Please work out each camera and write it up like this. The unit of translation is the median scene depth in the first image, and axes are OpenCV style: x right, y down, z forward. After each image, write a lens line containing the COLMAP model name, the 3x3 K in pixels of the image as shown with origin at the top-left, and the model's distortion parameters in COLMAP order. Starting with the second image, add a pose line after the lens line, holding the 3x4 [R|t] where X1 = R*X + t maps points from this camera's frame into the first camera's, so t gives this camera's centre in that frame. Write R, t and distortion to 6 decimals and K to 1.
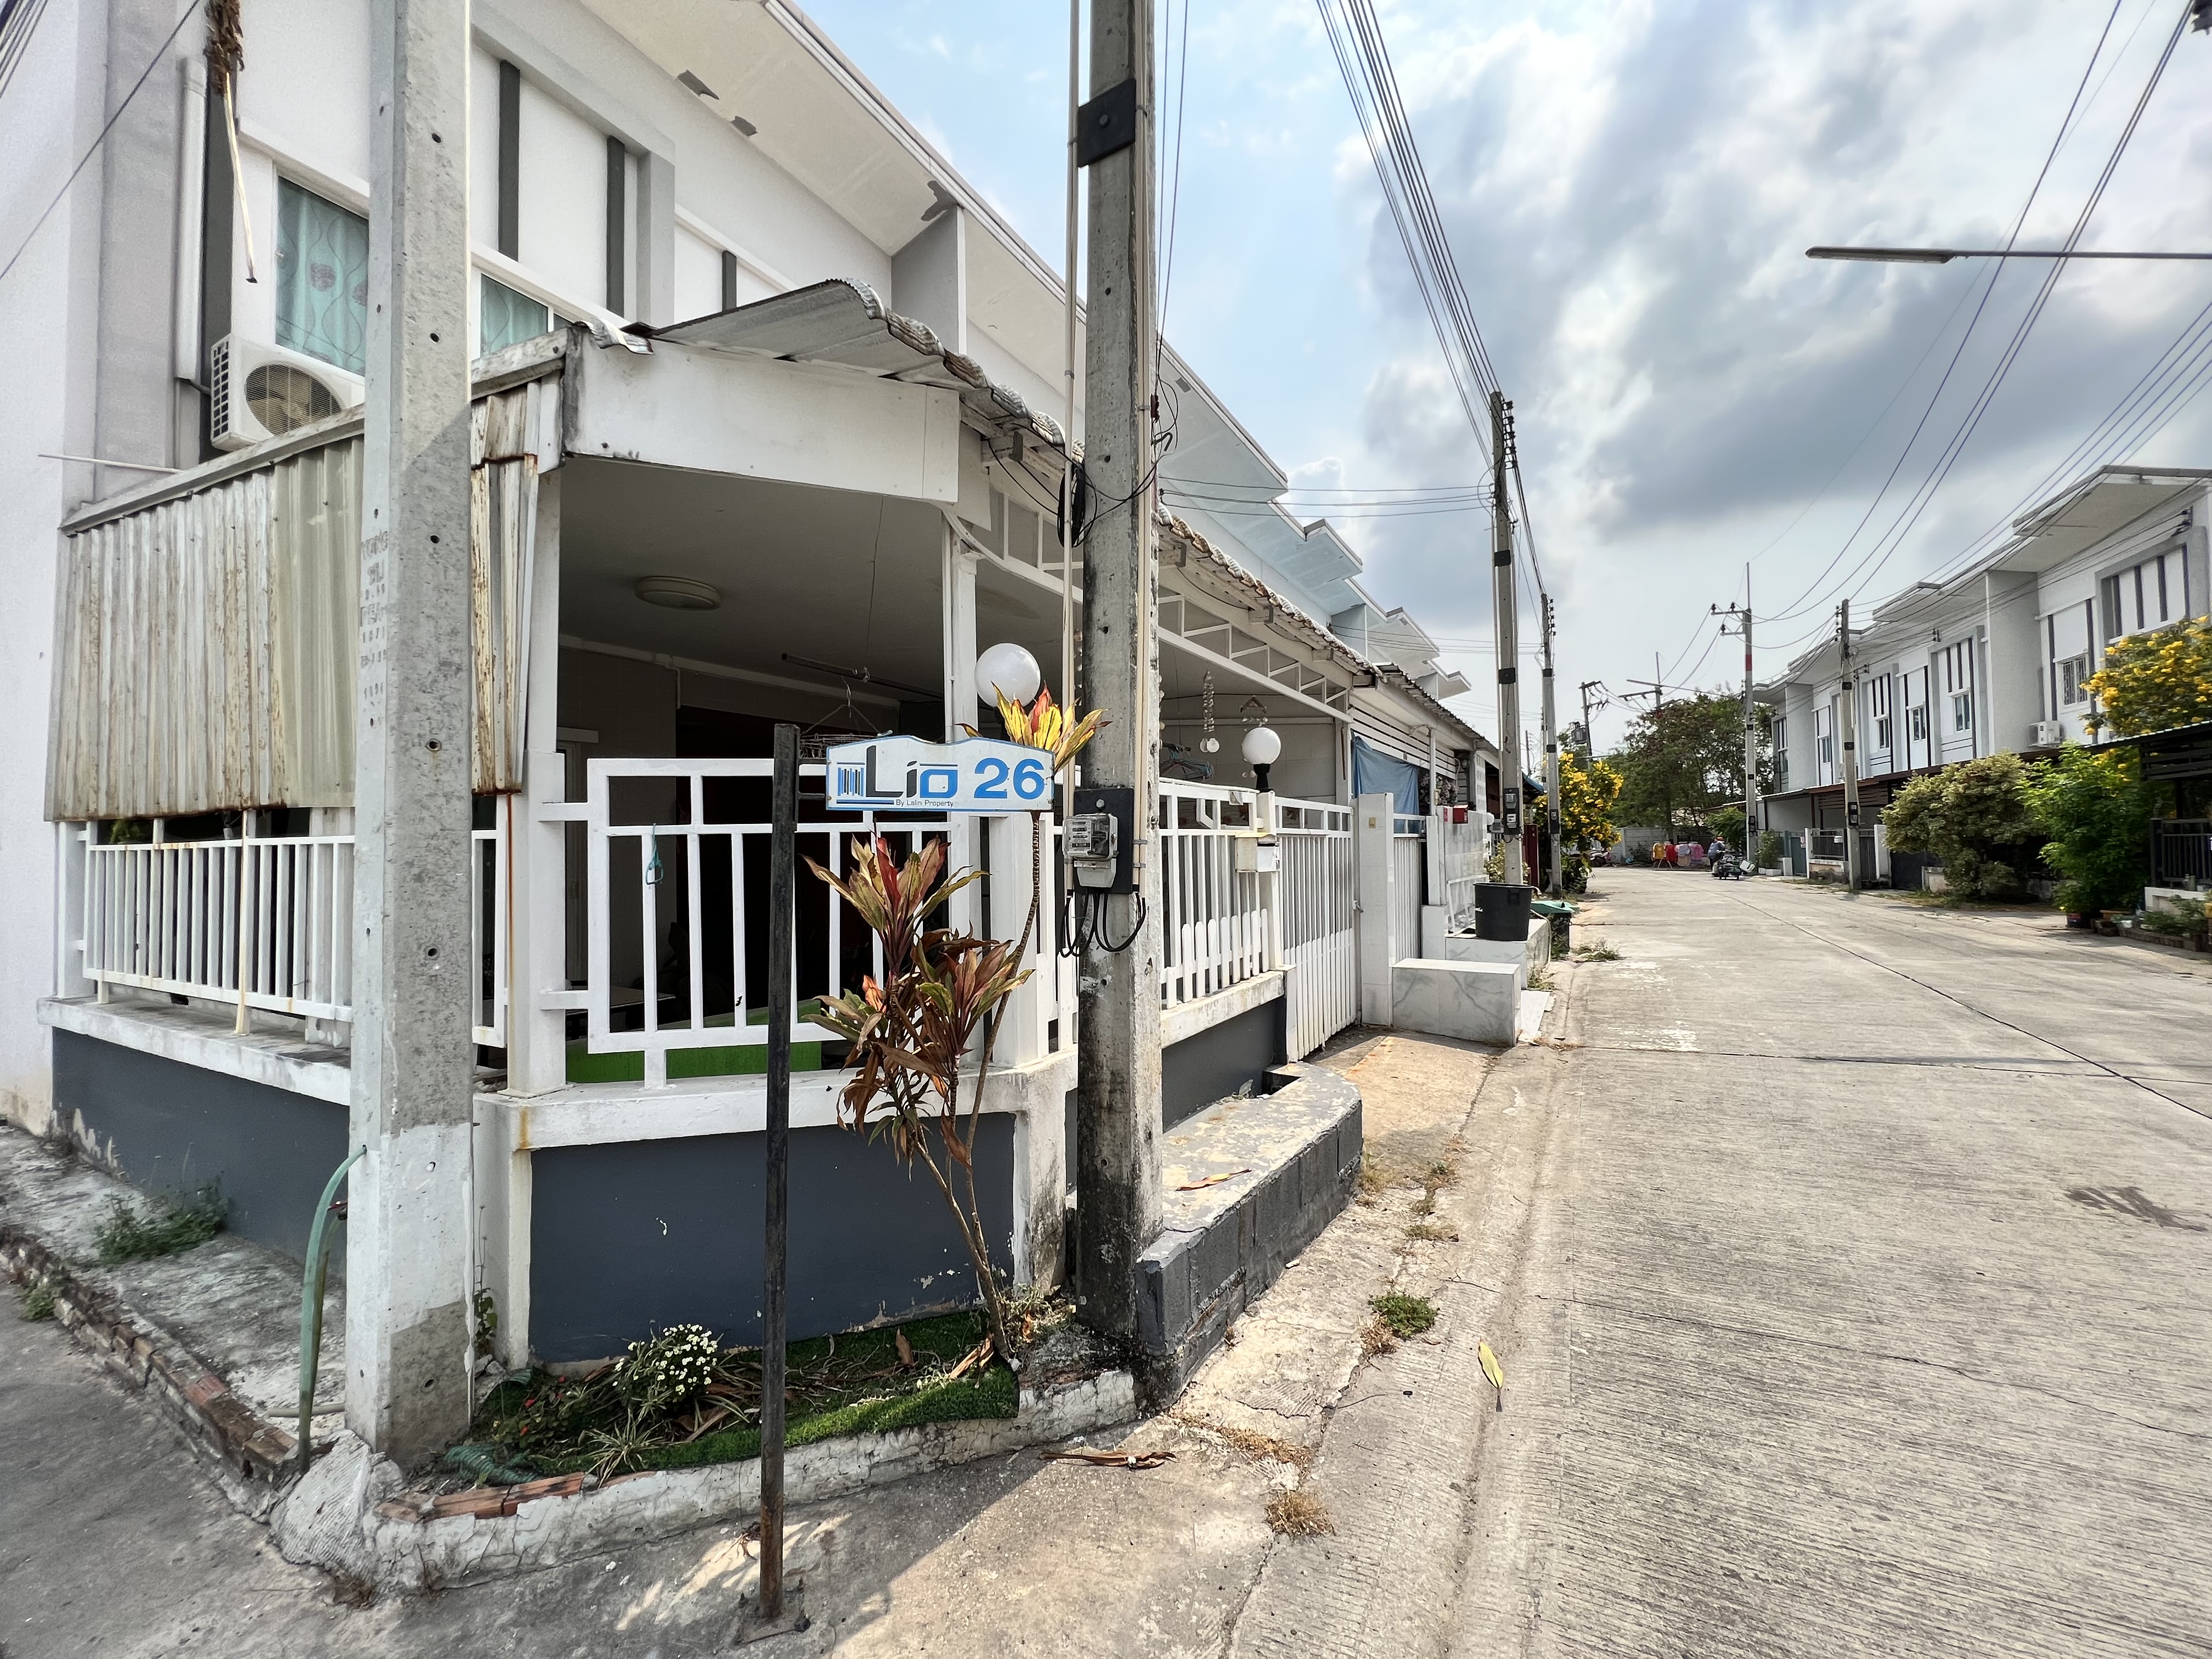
lens RADIAL K [[883.1, 0, 1107.6], [0, 883.1, 823.0], [0, 0, 1]] dist [0.000171, 0.000059]
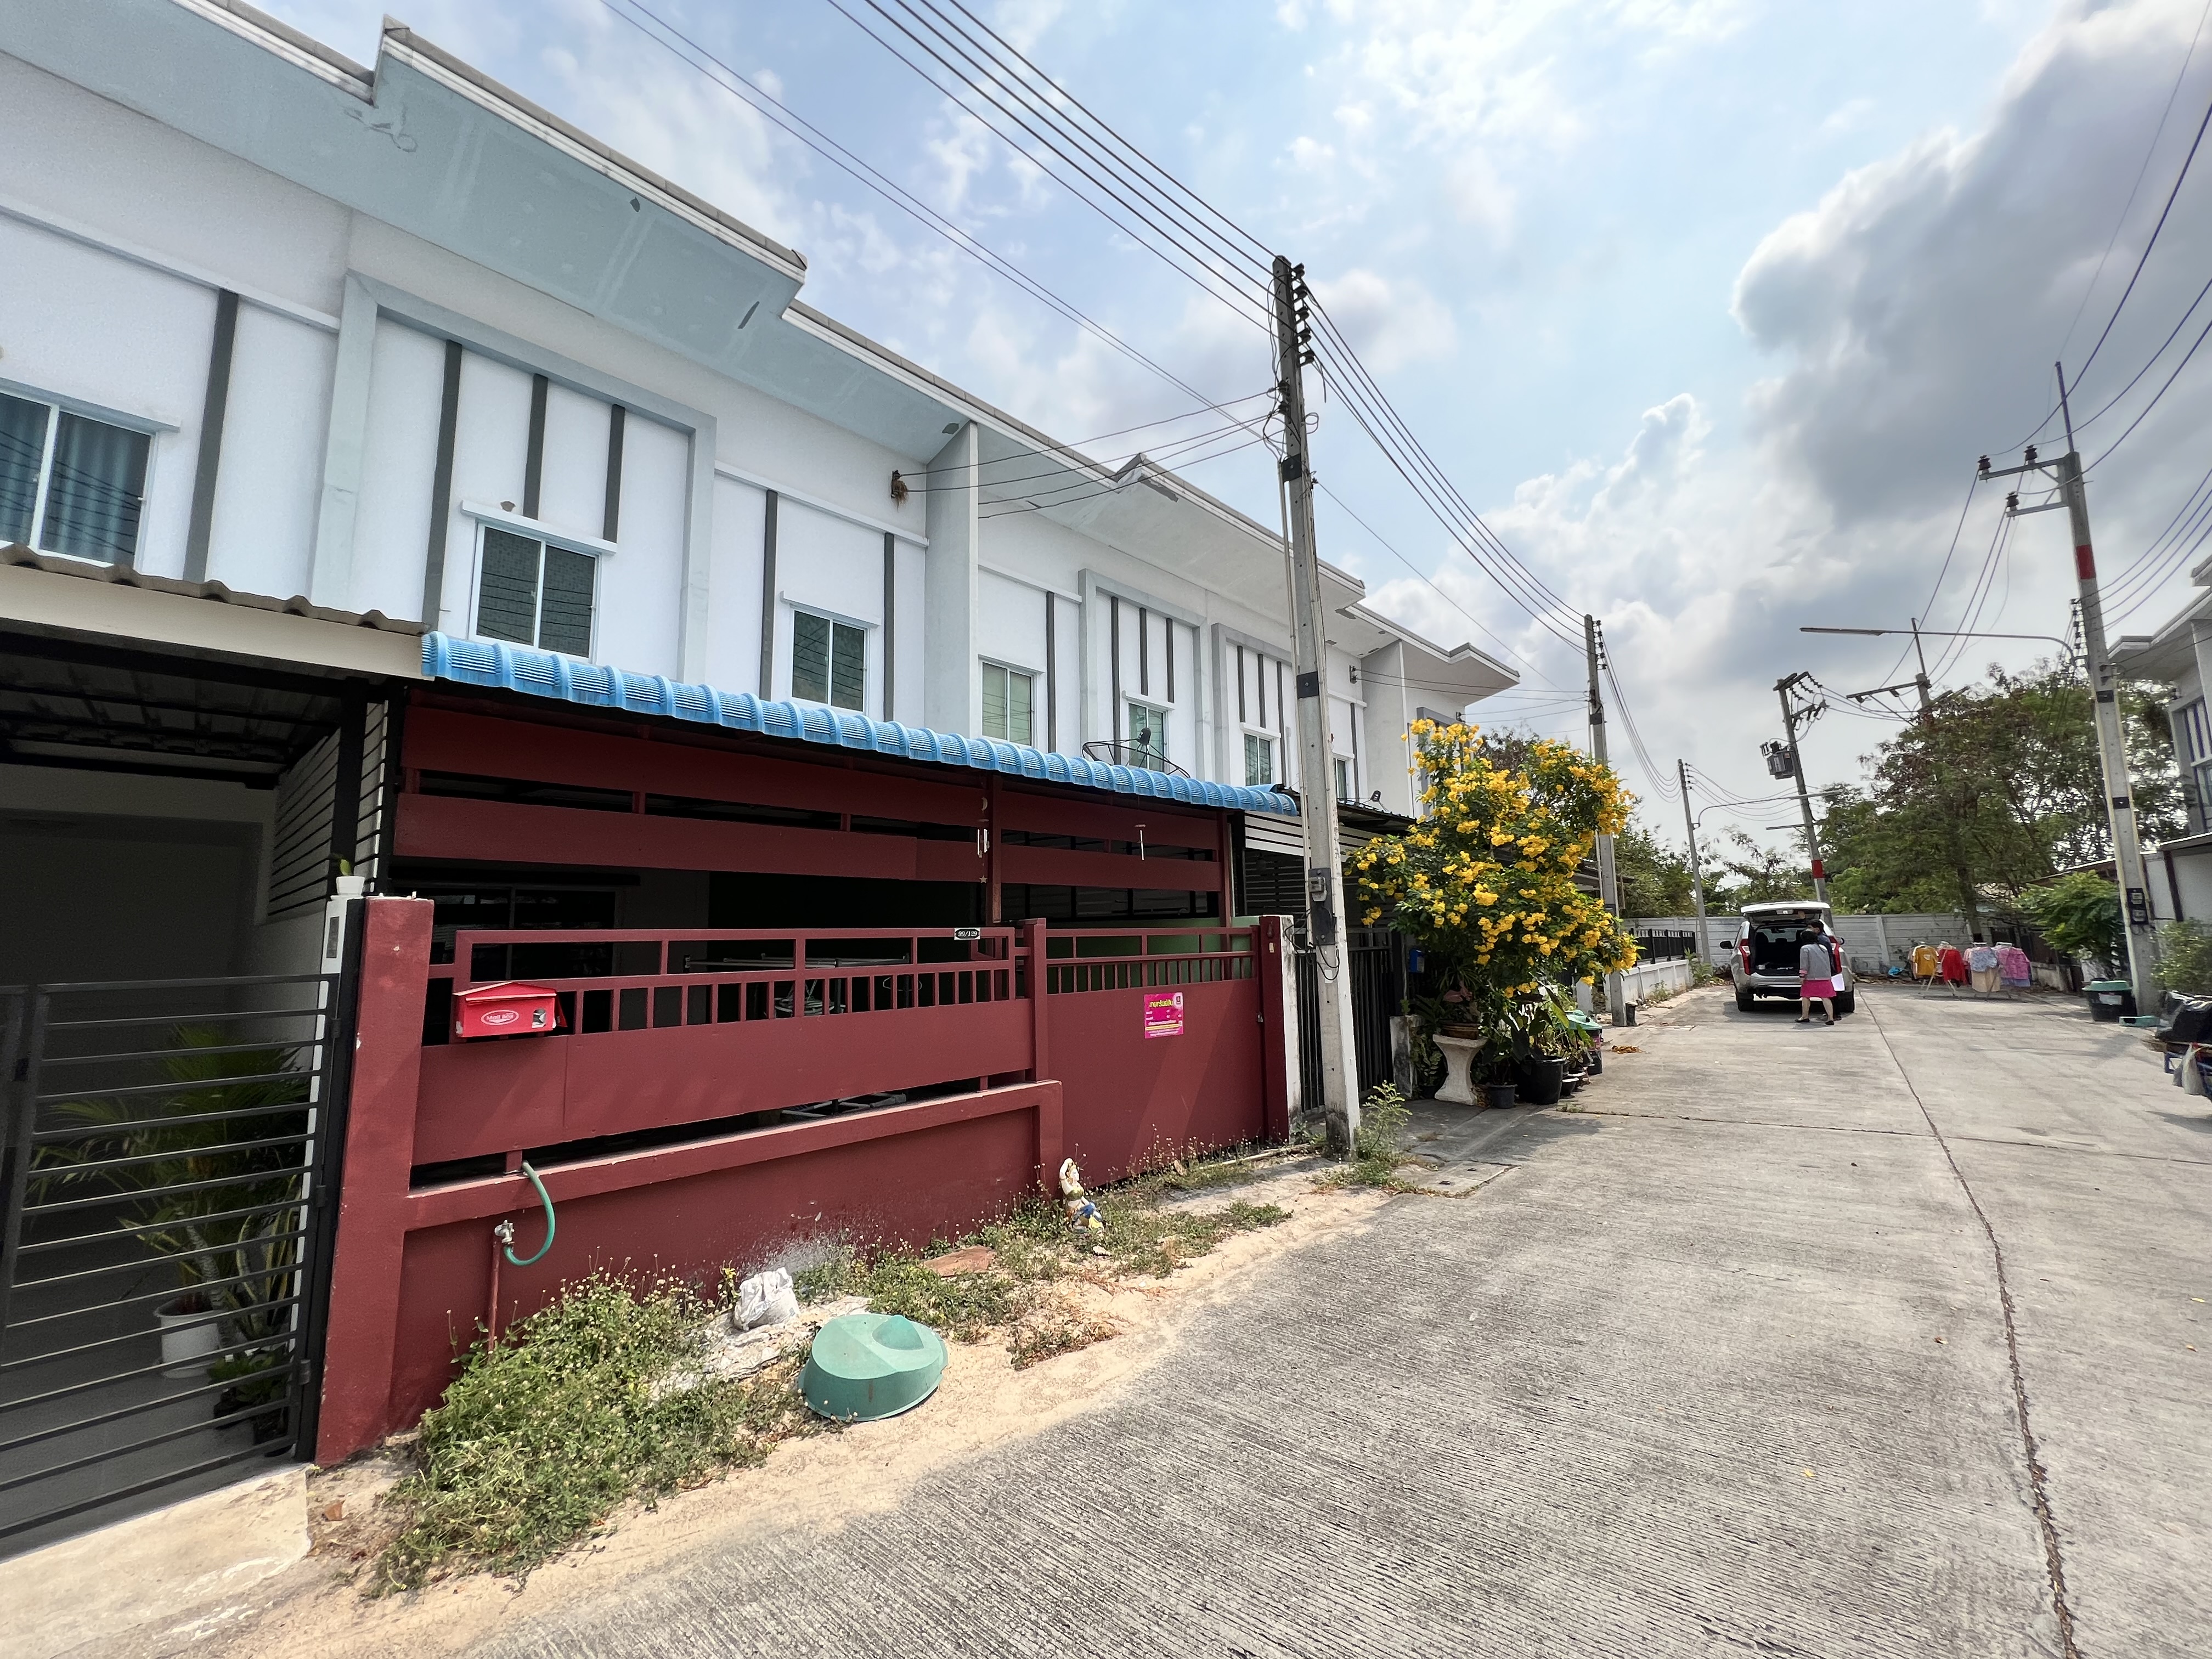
lens RADIAL K [[883.1, 0, 1102.9], [0, 883.1, 825.2], [0, 0, 1]] dist [0.000171, 0.000059]
pose [[0.969396, -0.028959, -0.243789, 0.283094], [0.004813, 0.995070, -0.099061, 0.001525], [0.245456, 0.094856, 0.964756, 0.370469]]
